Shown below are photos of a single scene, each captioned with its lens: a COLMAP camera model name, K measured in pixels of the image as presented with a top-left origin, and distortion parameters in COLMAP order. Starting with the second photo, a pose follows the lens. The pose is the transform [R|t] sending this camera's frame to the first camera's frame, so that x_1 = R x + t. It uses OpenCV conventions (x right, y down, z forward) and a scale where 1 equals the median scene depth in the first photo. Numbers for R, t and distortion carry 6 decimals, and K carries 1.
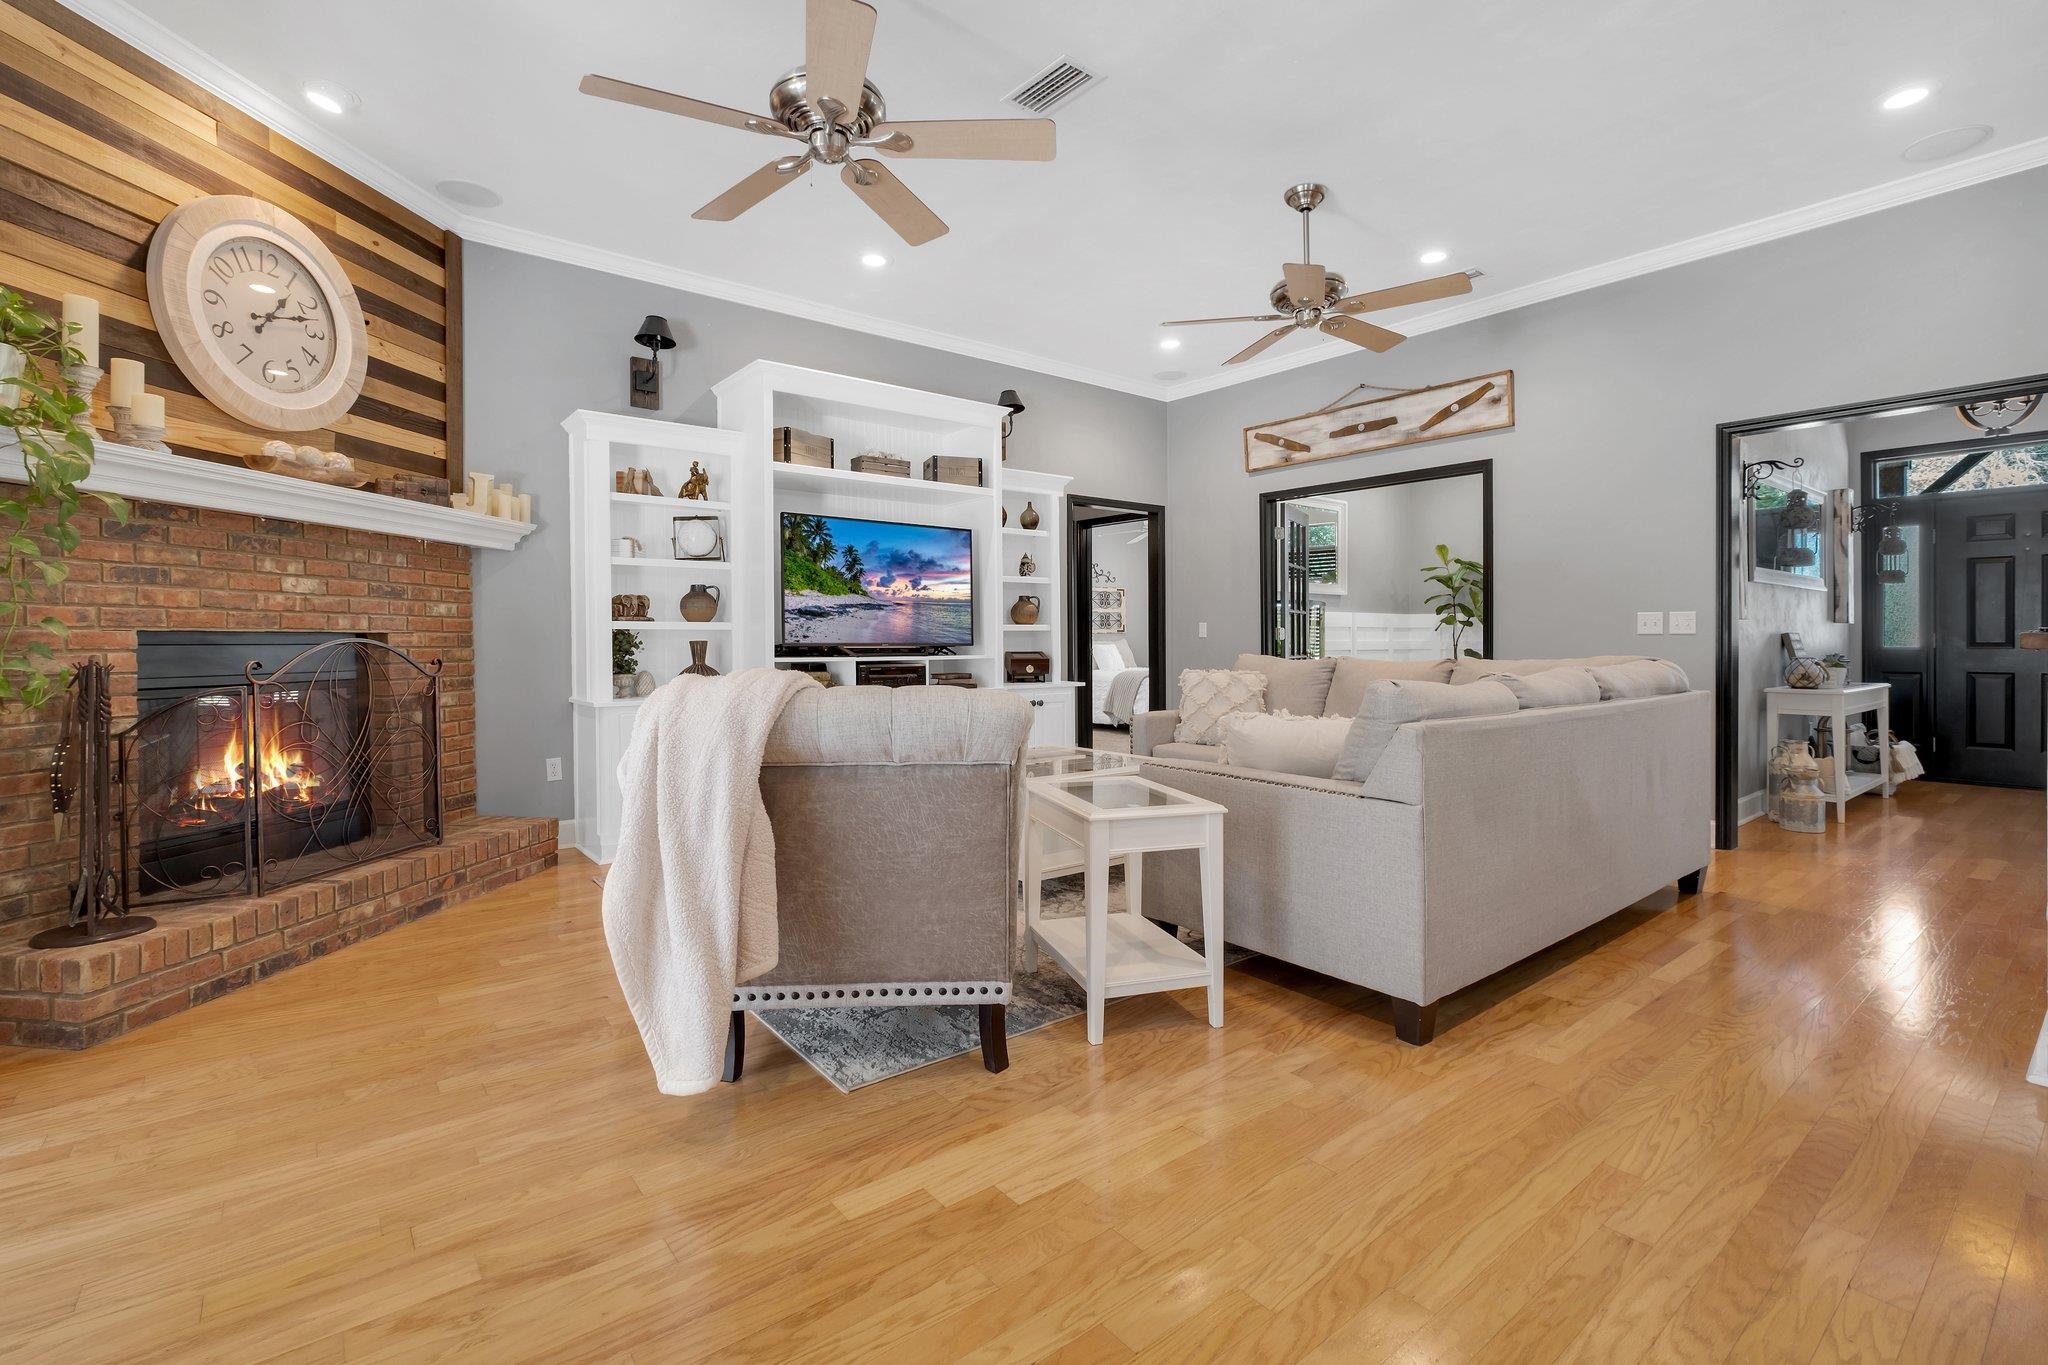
lens RADIAL K [[940.4, 0, 1015.0], [0, 940.4, 648.5], [0, 0, 1]] dist [-0.001811, 0.000244]
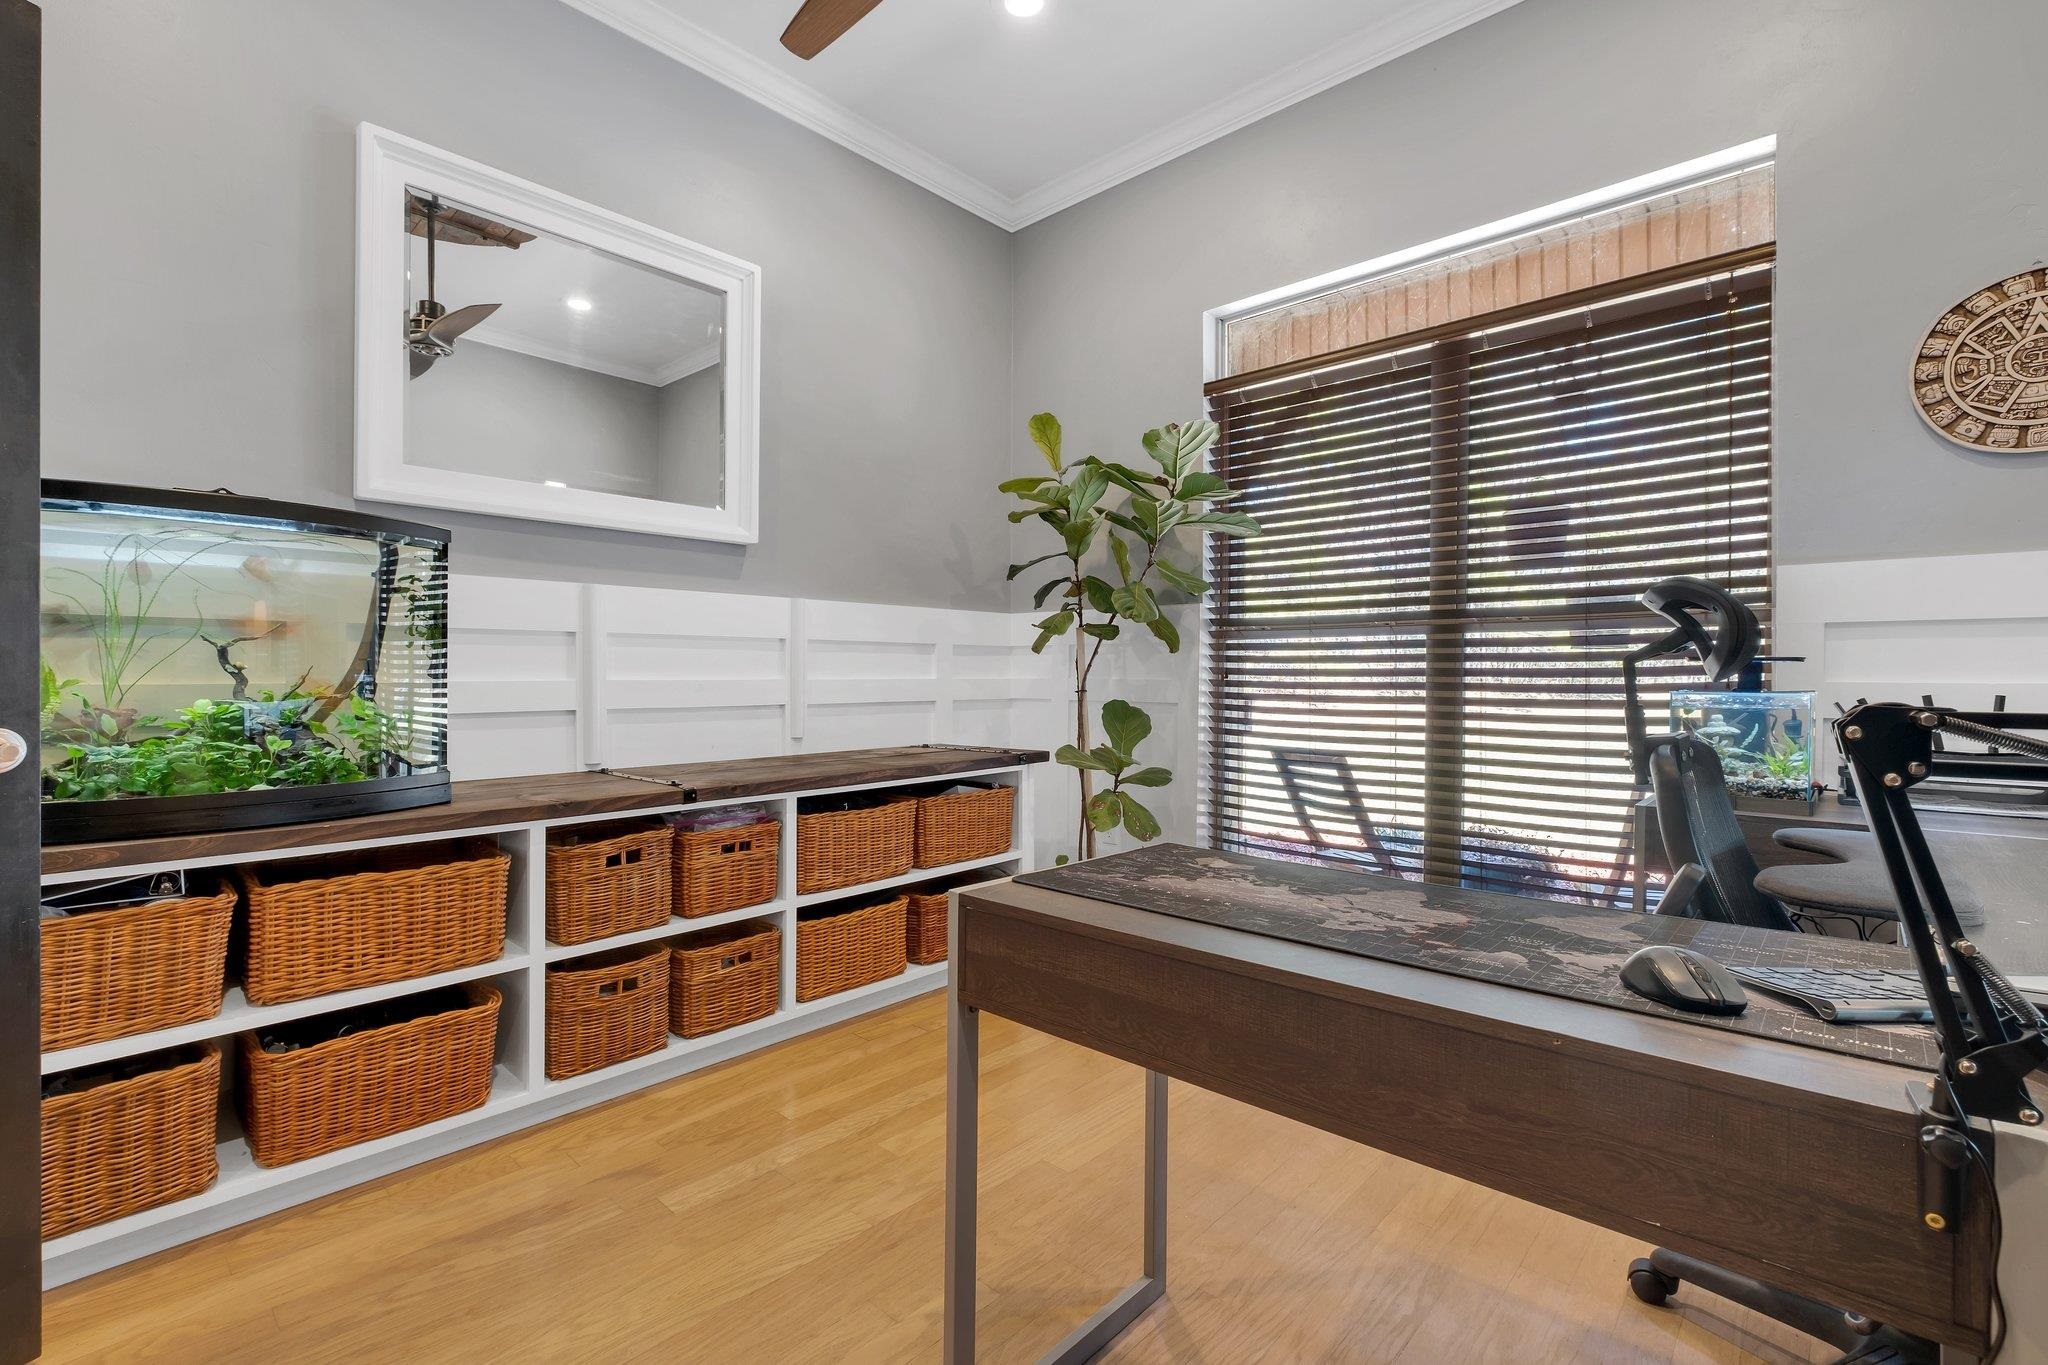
lens RADIAL K [[901.1, 0, 996.1], [0, 901.1, 686.5], [0, 0, 1]] dist [-0.001630, -0.000118]
pose [[0.990094, 0.003443, 0.140362, 0.685930], [-0.004117, 0.999981, 0.004508, -0.011777], [-0.140344, -0.005041, 0.990090, 1.162601]]
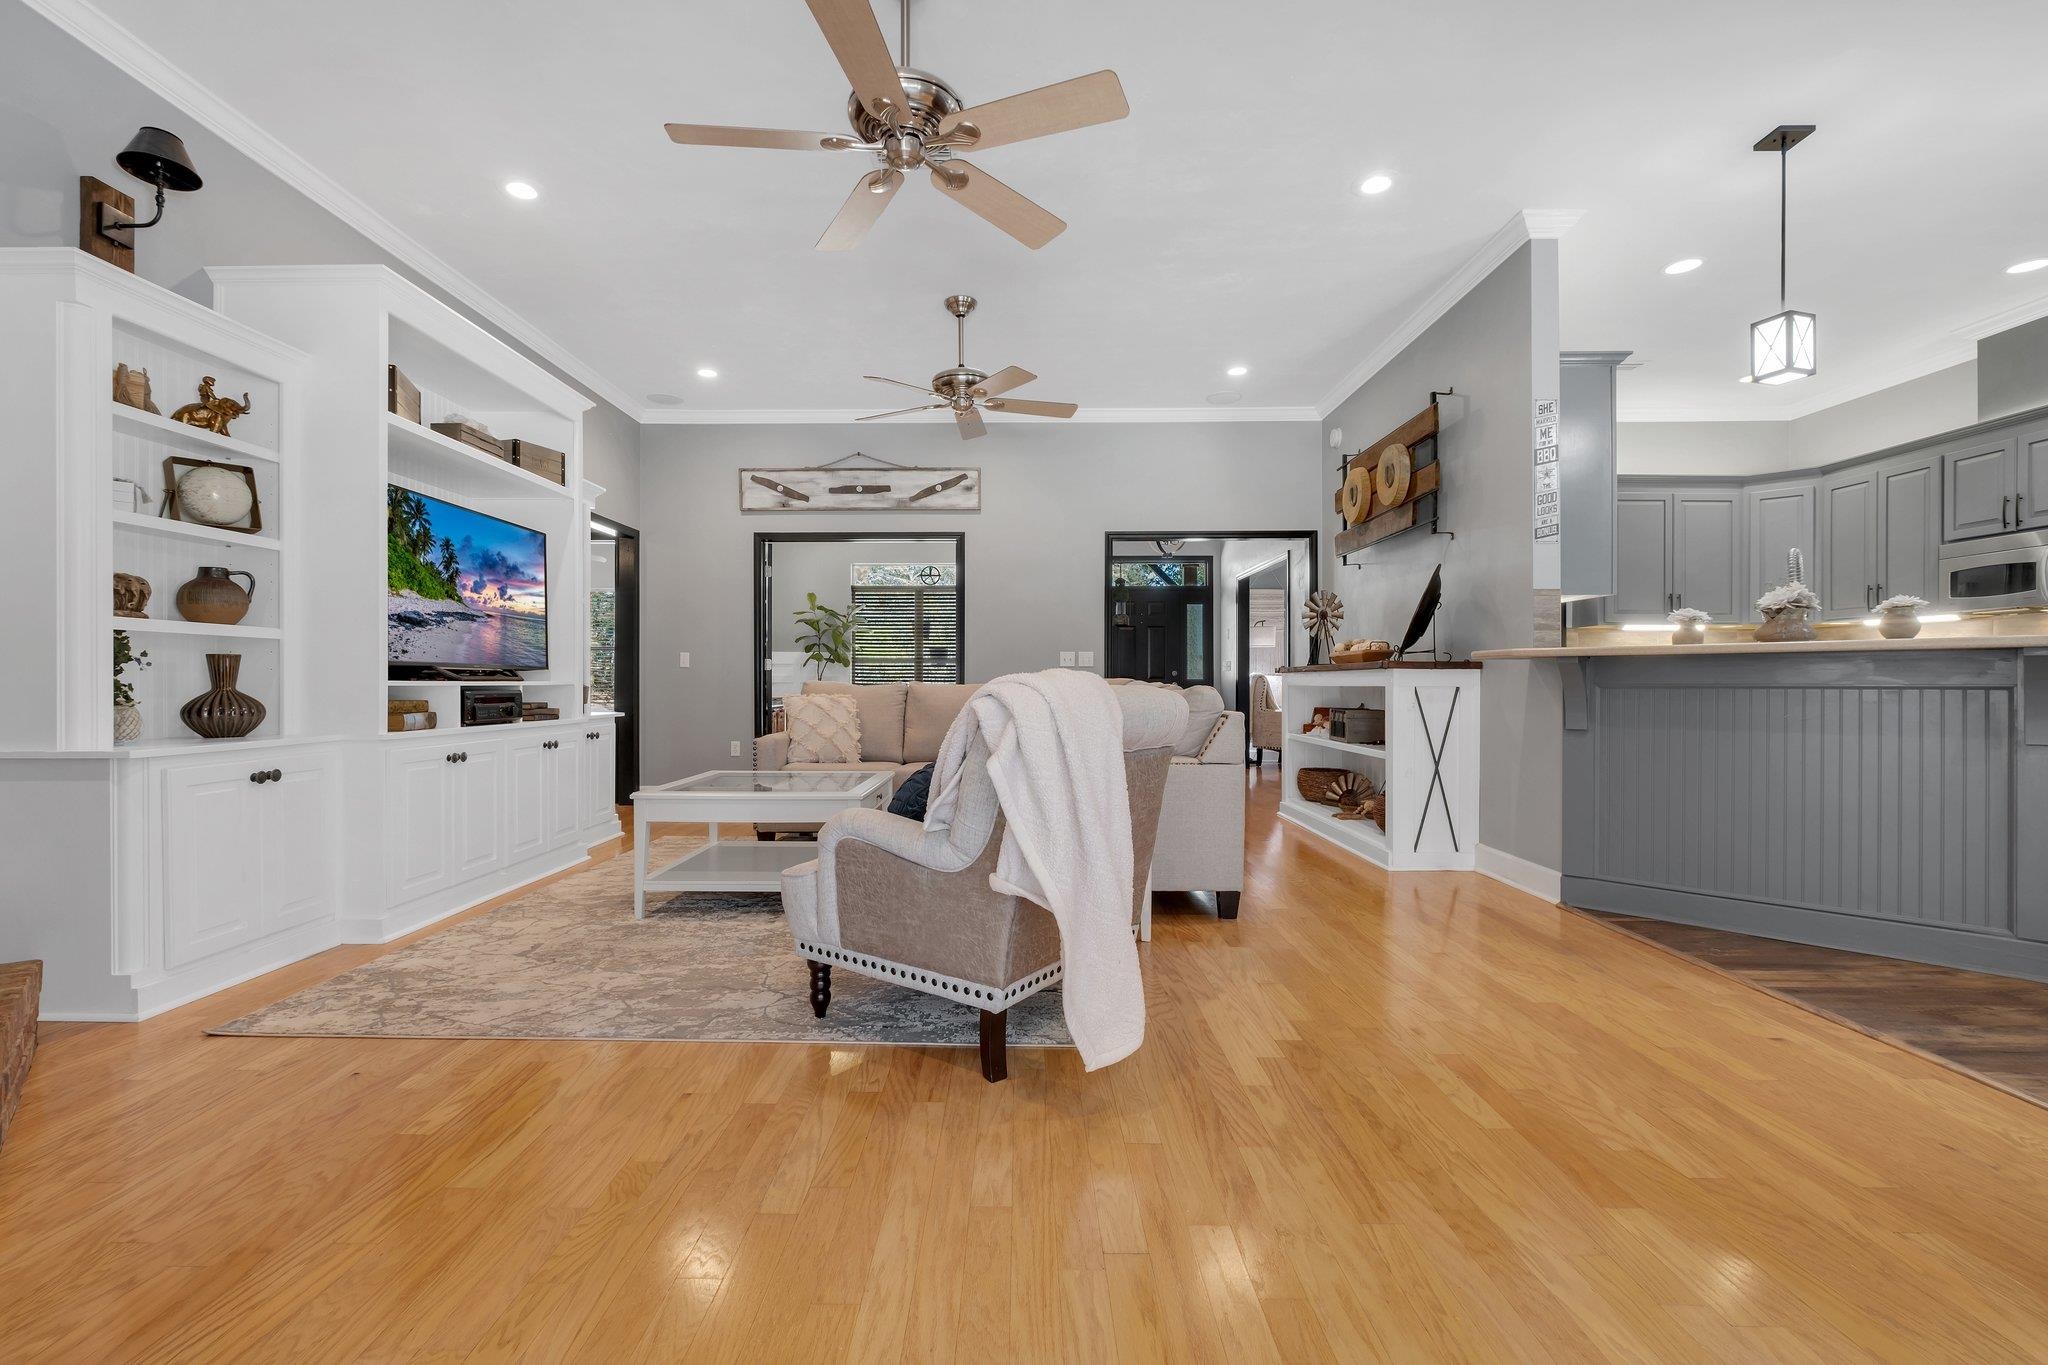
lens RADIAL K [[908.8, 0, 1024.0], [0, 908.8, 682.5], [0, 0, 1]] dist [-0.005035, -0.000067]
pose [[0.619497, 0.002778, 0.784994, -0.474832], [0.004320, 0.999967, -0.006947, 0.018290], [-0.784987, 0.007695, 0.619464, 0.166168]]
